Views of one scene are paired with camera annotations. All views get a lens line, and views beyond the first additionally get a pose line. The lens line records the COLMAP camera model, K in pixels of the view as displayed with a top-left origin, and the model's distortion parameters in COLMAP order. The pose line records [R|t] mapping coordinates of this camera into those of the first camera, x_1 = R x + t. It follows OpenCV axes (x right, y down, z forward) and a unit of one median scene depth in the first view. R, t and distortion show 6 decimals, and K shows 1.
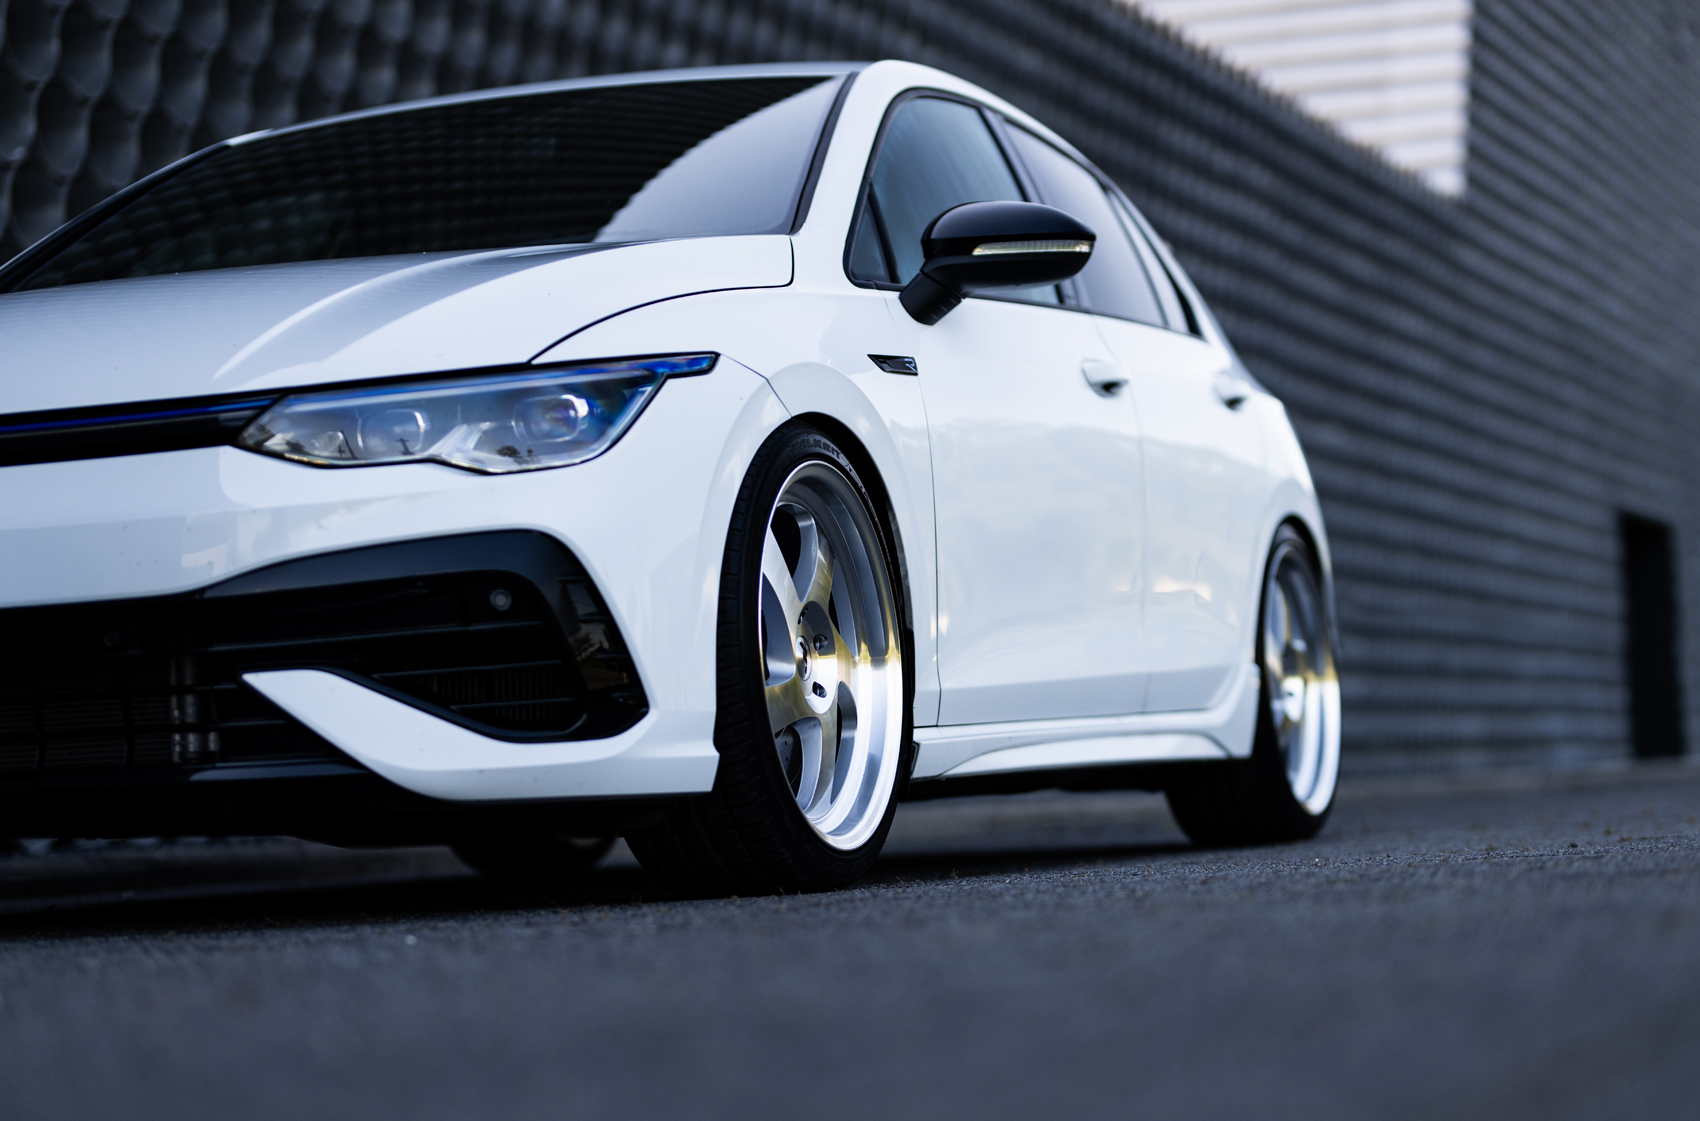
lens RADIAL K [[4158.5, 0, 850.9], [0, 4158.5, 562.0], [0, 0, 1]] dist [-0.039826, 0.000000]
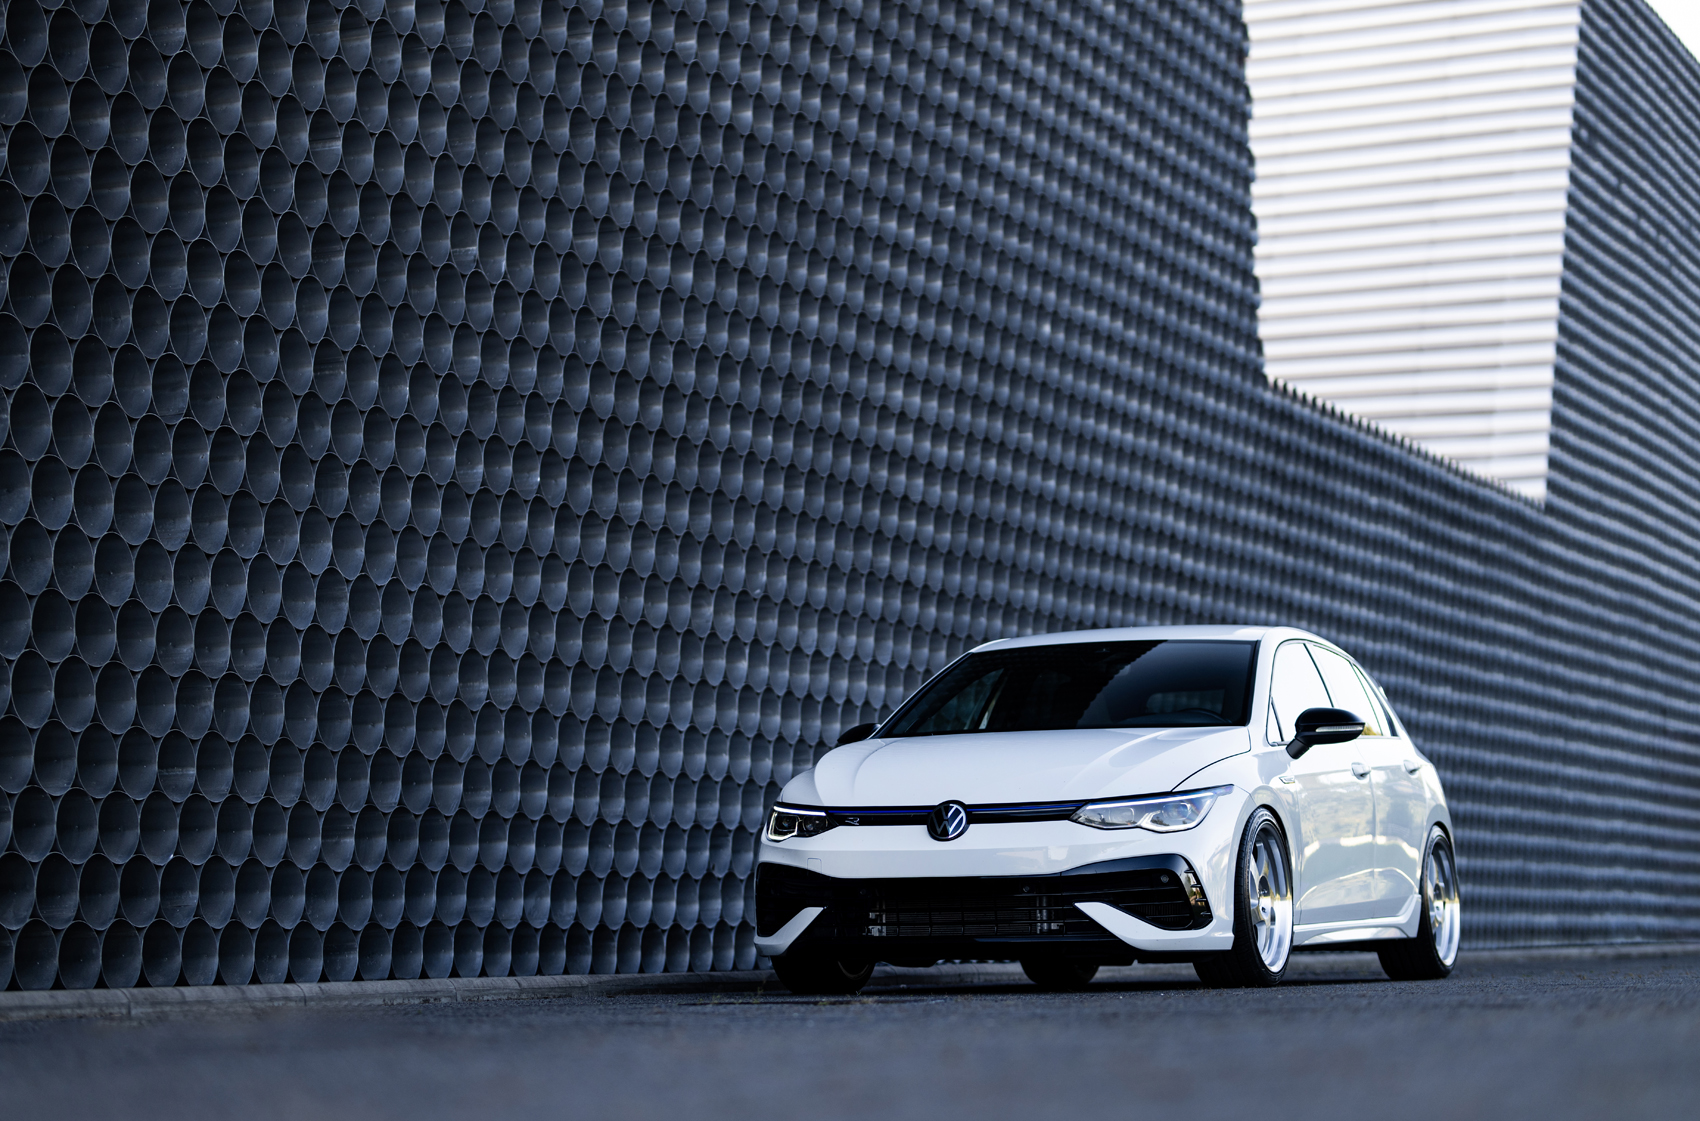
lens RADIAL K [[4158.5, 0, 846.4], [0, 4158.5, 559.3], [0, 0, 1]] dist [-0.039826, 0.000000]
pose [[0.999298, 0.028696, -0.024103, -0.207940], [-0.029453, 0.999065, -0.031637, -0.097136], [0.023173, 0.032325, 0.999209, -1.576945]]
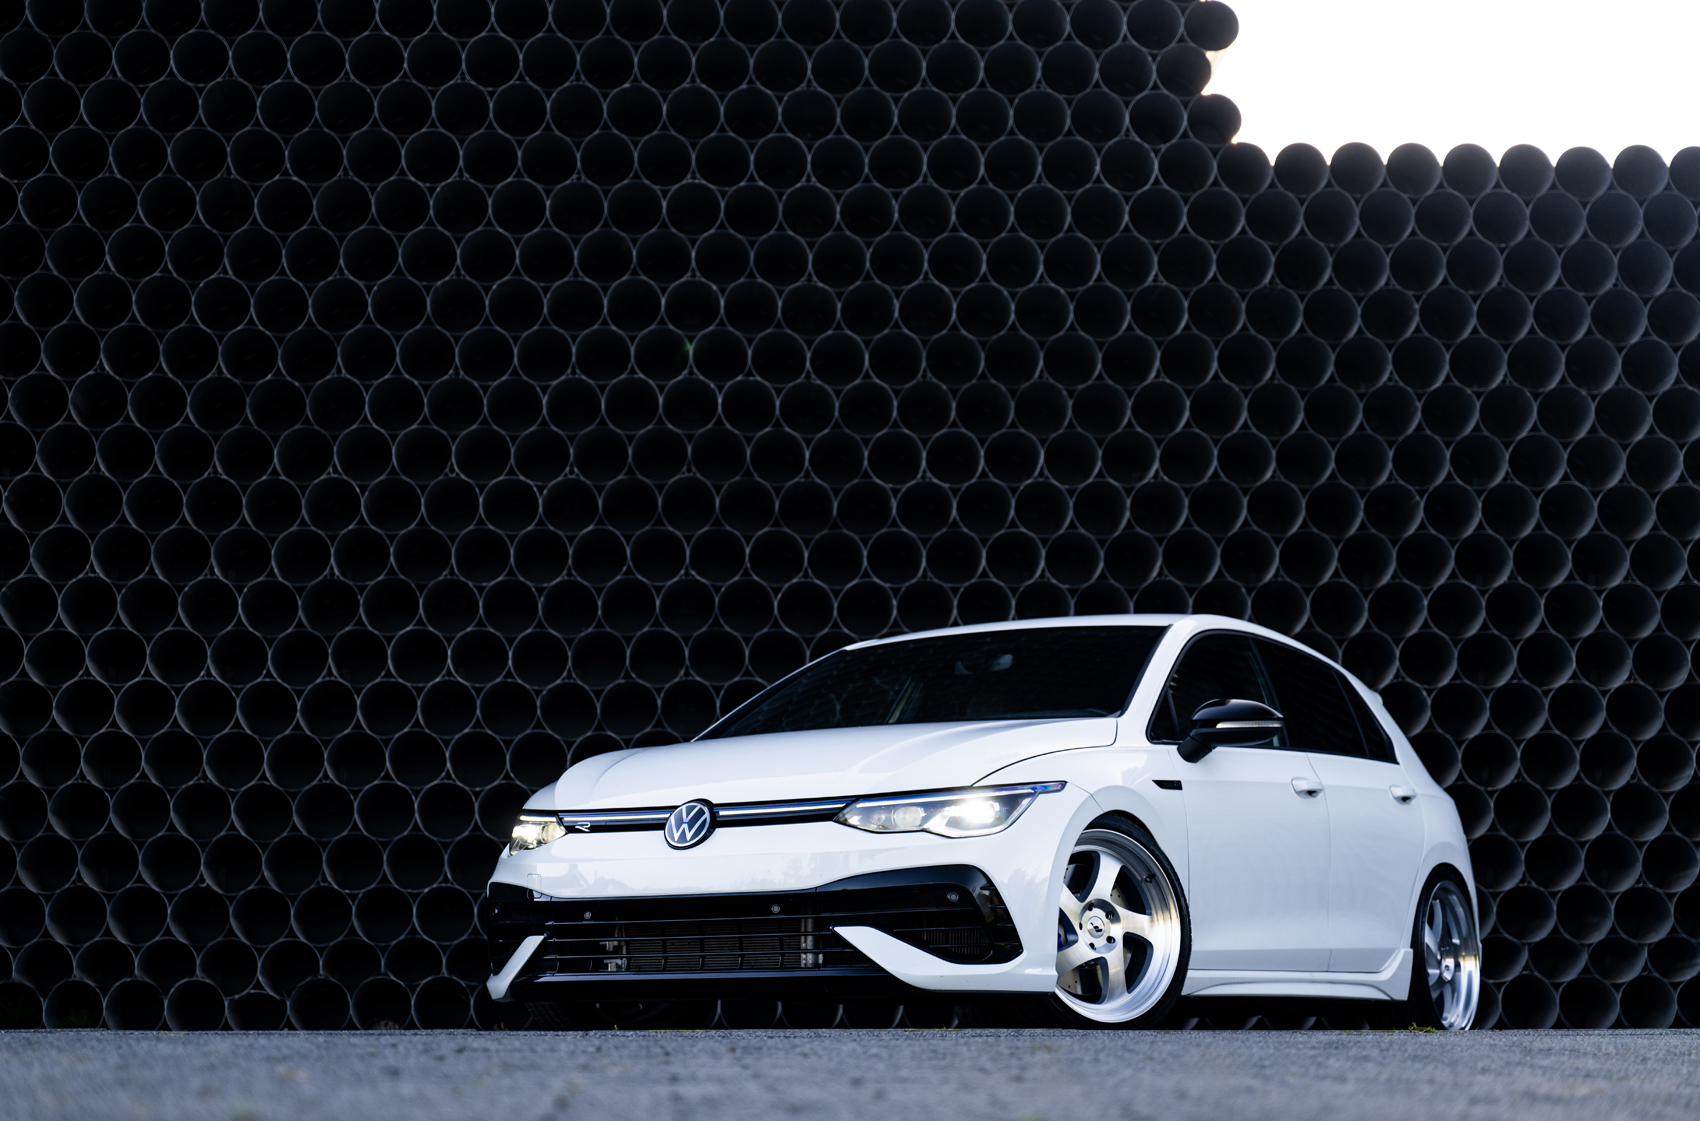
lens RADIAL K [[3478.8, 0, 852.2], [0, 3478.8, 560.8], [0, 0, 1]] dist [0.079188, 0.000000]
pose [[0.986237, 0.015999, -0.164564, 0.140079], [-0.030184, 0.996003, -0.084067, -0.009785], [0.162561, 0.087877, 0.982778, -0.706304]]
